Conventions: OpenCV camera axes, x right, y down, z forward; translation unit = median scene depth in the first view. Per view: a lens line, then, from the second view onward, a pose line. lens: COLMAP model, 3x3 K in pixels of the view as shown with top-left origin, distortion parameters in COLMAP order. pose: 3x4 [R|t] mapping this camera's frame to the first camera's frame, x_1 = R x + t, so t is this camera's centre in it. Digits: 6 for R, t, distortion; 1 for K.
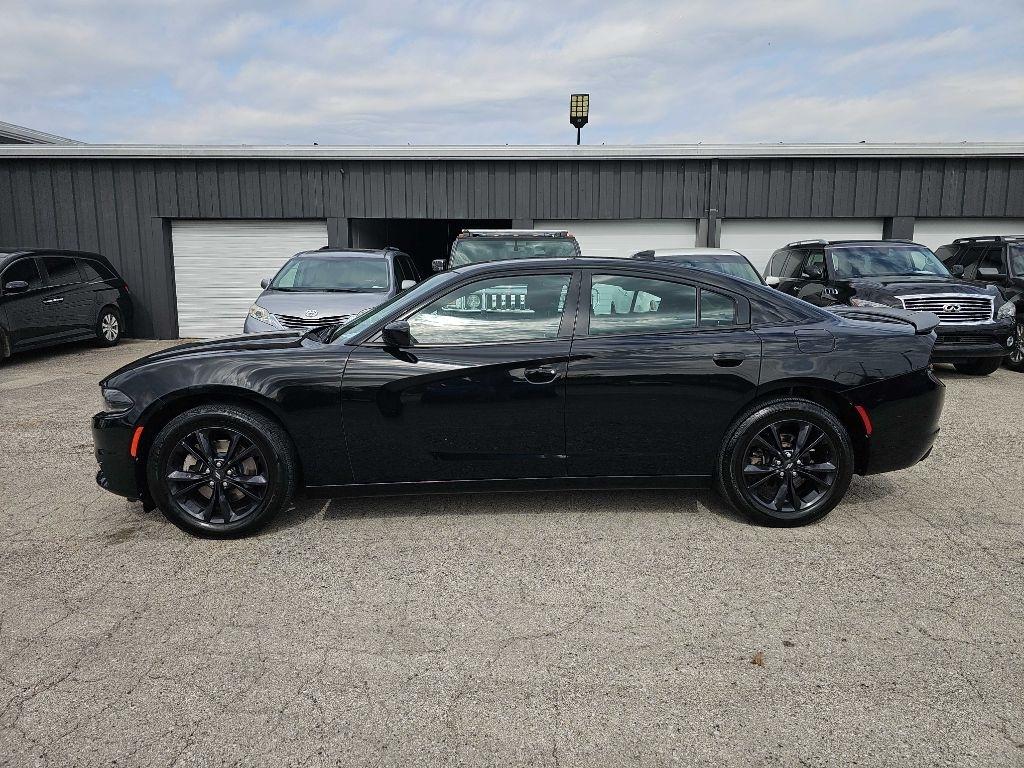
lens RADIAL K [[677.9, 0, 515.2], [0, 677.9, 381.0], [0, 0, 1]] dist [0.034514, -0.029084]
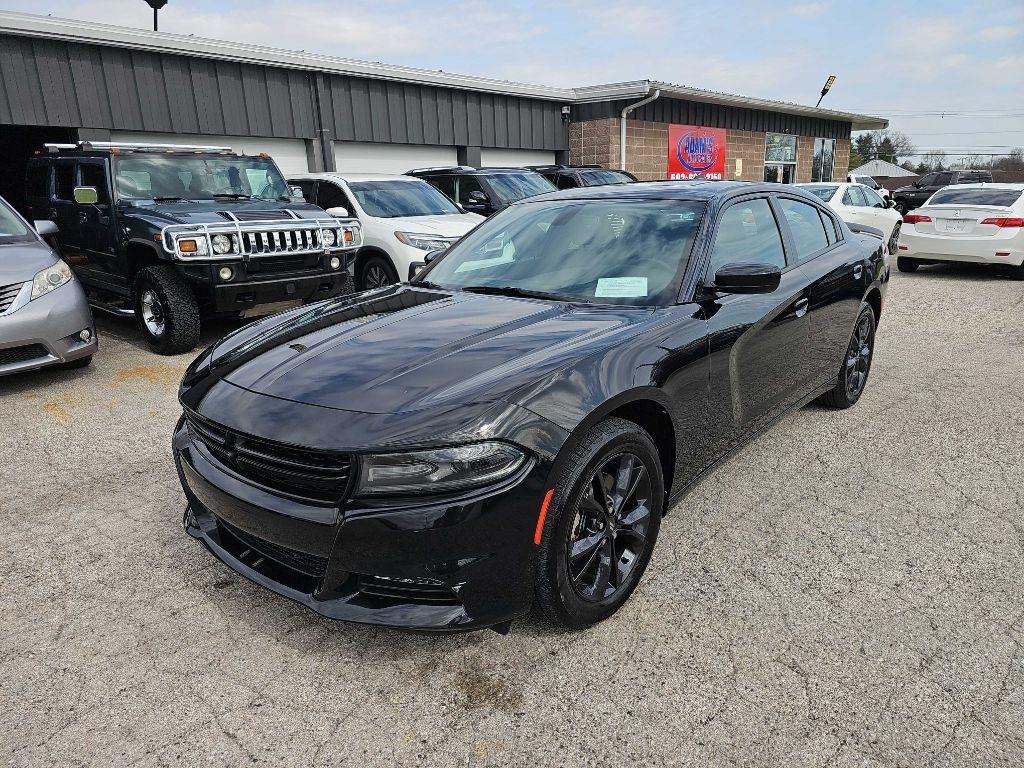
lens RADIAL K [[677.9, 0, 504.0], [0, 677.9, 387.1], [0, 0, 1]] dist [0.034514, -0.029084]
pose [[0.683474, -0.213189, 0.698150, -0.265765], [0.135114, 0.976823, 0.166012, -0.032050], [-0.717362, -0.019135, 0.696438, 0.178116]]
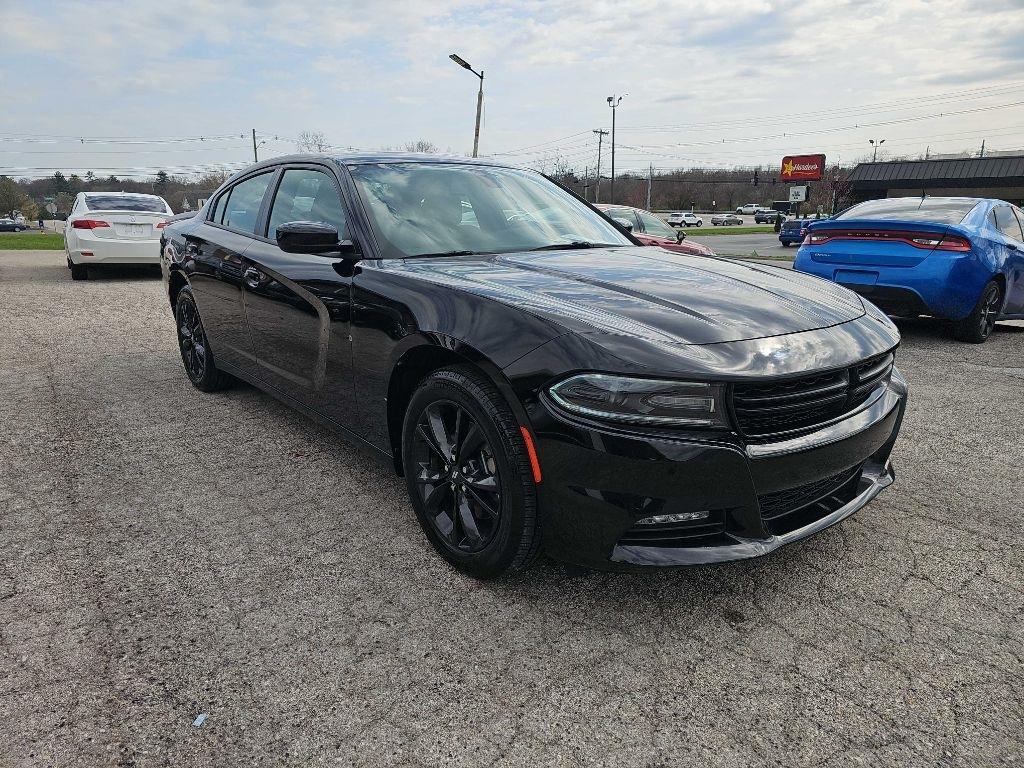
lens RADIAL K [[682.7, 0, 504.8], [0, 682.7, 399.7], [0, 0, 1]] dist [0.033807, -0.025950]
pose [[-0.600722, -0.216732, 0.769519, -0.273794], [0.113010, 0.929865, 0.350113, -0.062611], [-0.791430, 0.297285, -0.534098, 0.507178]]
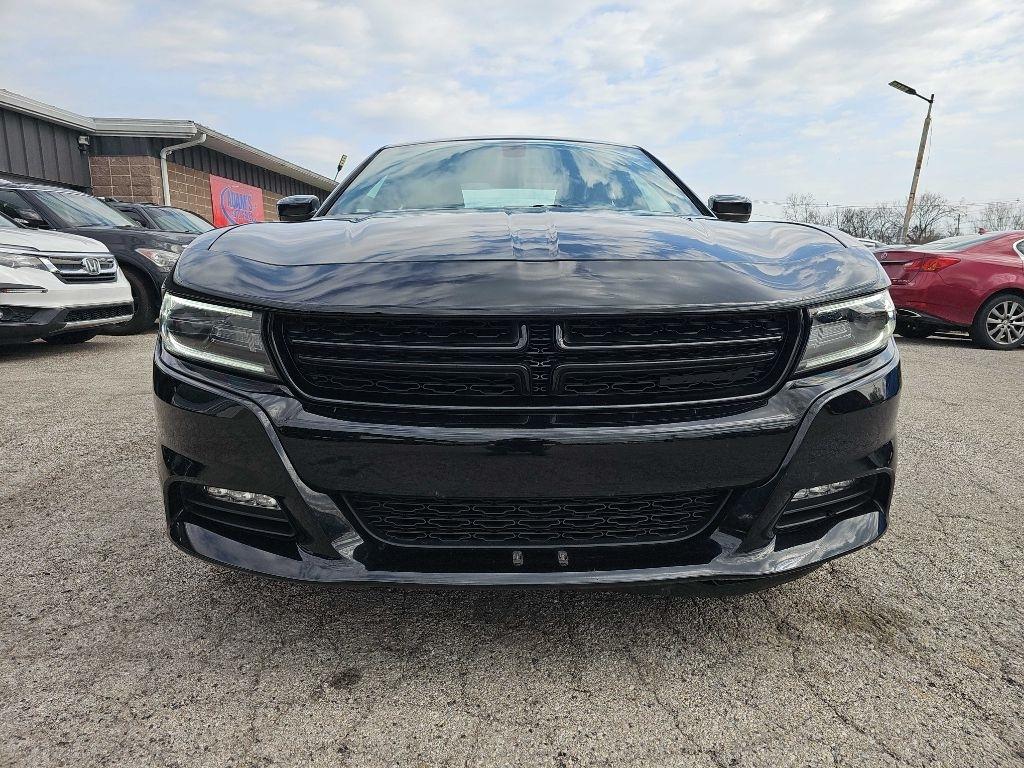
lens RADIAL K [[677.9, 0, 511.5], [0, 677.9, 380.8], [0, 0, 1]] dist [0.034514, -0.029084]
pose [[0.007153, -0.155088, 0.987875, -0.292195], [0.149653, 0.976940, 0.152287, -0.008605], [-0.988713, 0.146749, 0.030198, 0.351131]]
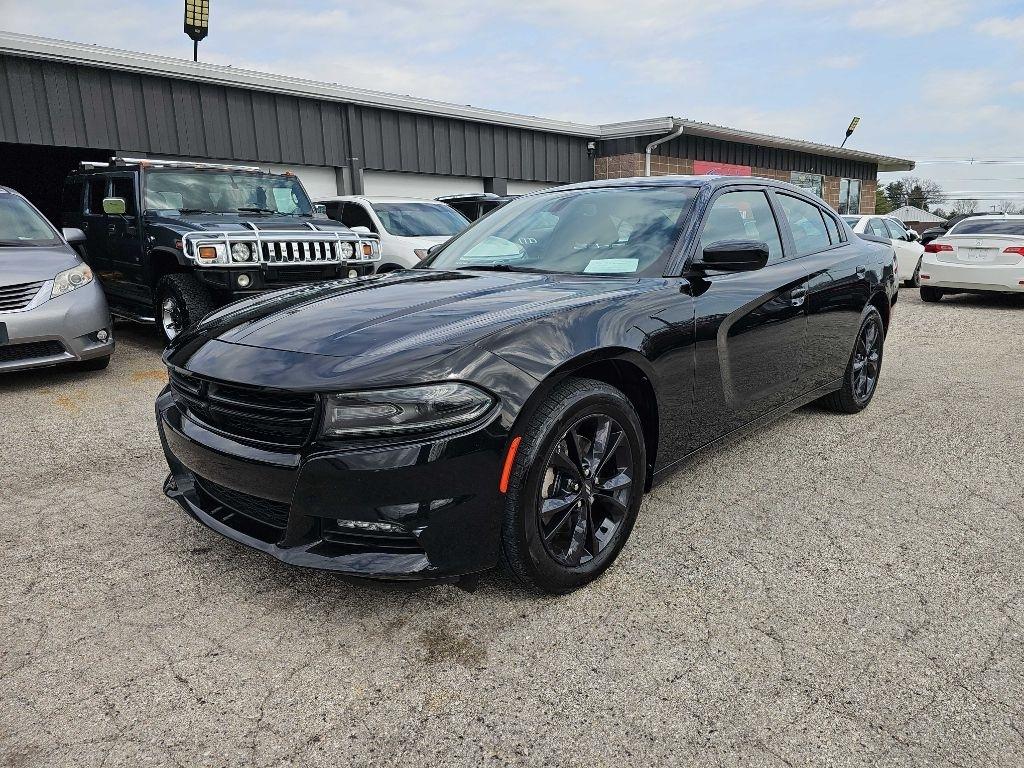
lens RADIAL K [[677.9, 0, 517.2], [0, 677.9, 381.3], [0, 0, 1]] dist [0.034514, -0.029084]
pose [[0.704460, -0.153500, 0.692945, -0.259191], [0.120377, 0.988028, 0.096489, -0.008696], [-0.699461, 0.015442, 0.714504, 0.168432]]
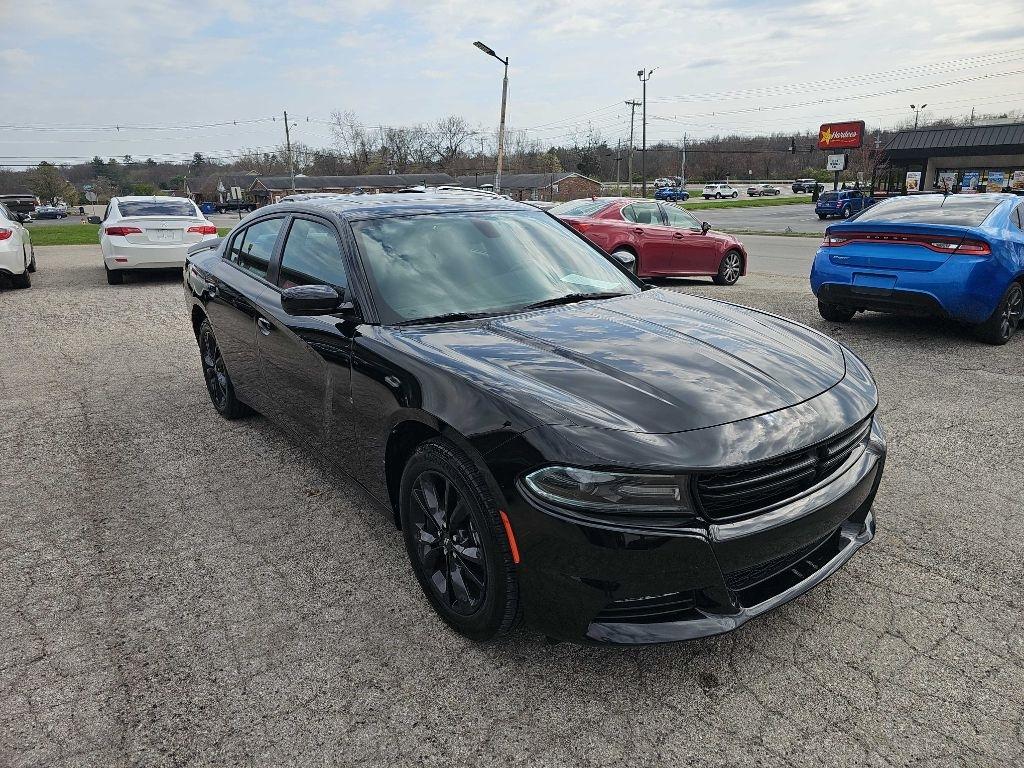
lens RADIAL K [[682.7, 0, 517.6], [0, 682.7, 391.5], [0, 0, 1]] dist [0.033807, -0.025950]
pose [[-0.577549, -0.227322, 0.784067, -0.283056], [0.138904, 0.919078, 0.368783, -0.088416], [-0.804452, 0.321901, -0.499237, 0.493215]]
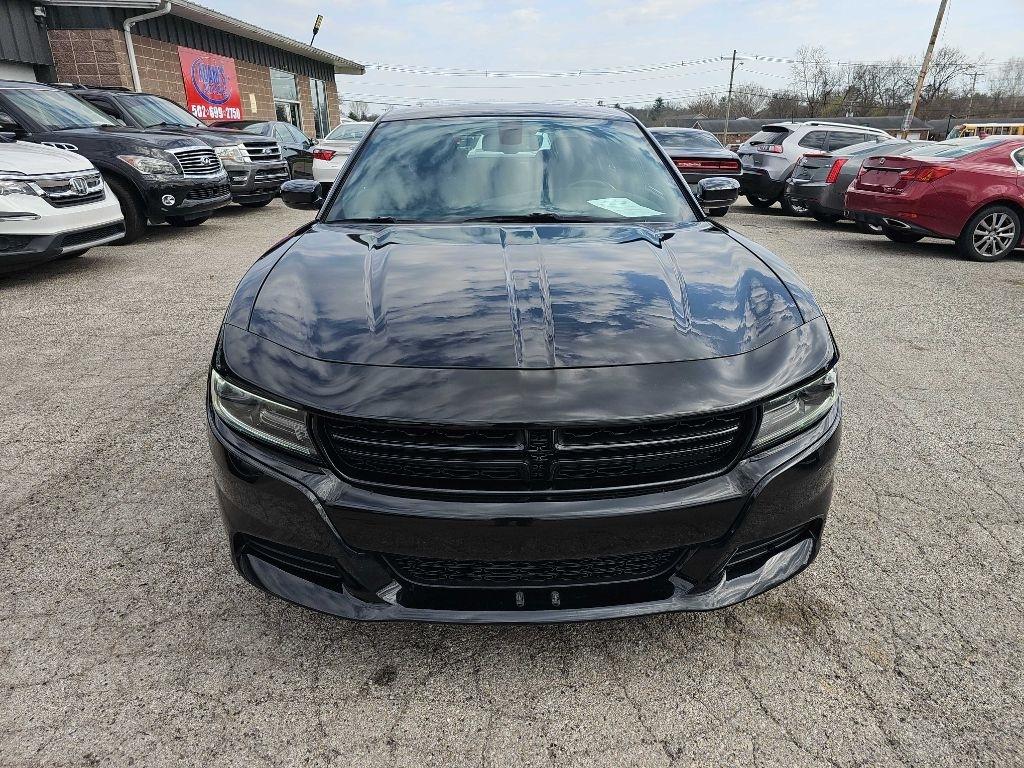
lens RADIAL K [[677.9, 0, 509.7], [0, 677.9, 389.5], [0, 0, 1]] dist [0.034514, -0.029084]
pose [[-0.004723, -0.352891, 0.935653, -0.302777], [0.150446, 0.924762, 0.349543, -0.050036], [-0.988607, 0.142416, 0.048724, 0.347041]]
